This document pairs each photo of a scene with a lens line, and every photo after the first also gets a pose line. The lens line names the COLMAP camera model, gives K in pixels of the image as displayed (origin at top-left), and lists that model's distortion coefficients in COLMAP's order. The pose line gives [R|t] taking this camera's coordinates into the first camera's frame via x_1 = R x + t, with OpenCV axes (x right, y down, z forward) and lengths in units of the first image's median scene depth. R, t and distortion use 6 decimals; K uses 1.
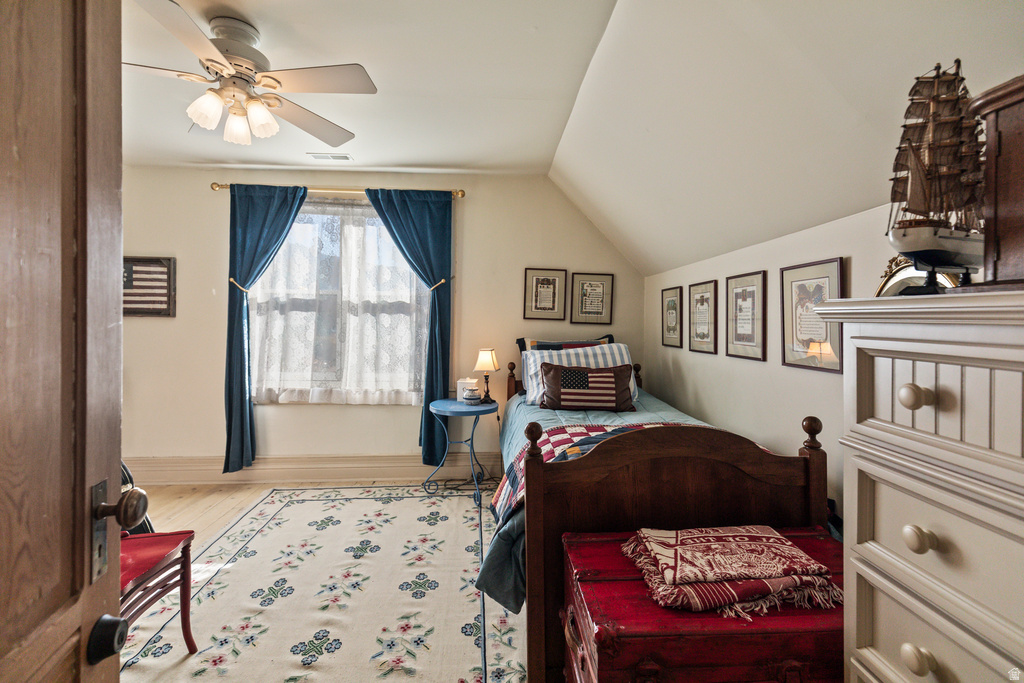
lens RADIAL K [[473.6, 0, 512.9], [0, 473.6, 313.7], [0, 0, 1]] dist [0.030816, 0.000121]
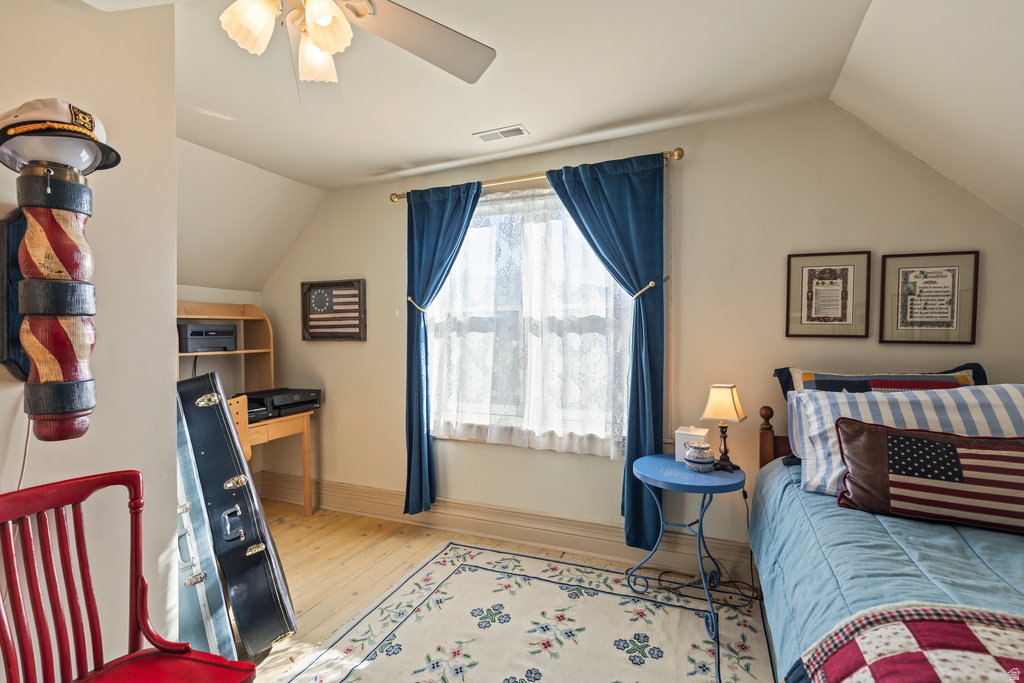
lens RADIAL K [[461.8, 0, 512.0], [0, 461.8, 341.5], [0, 0, 1]] dist [0.002731, -0.000045]
pose [[0.893820, -0.012330, -0.448257, -0.028767], [0.020972, 0.999678, 0.014320, 0.000990], [0.447936, -0.022200, 0.893790, 0.308400]]
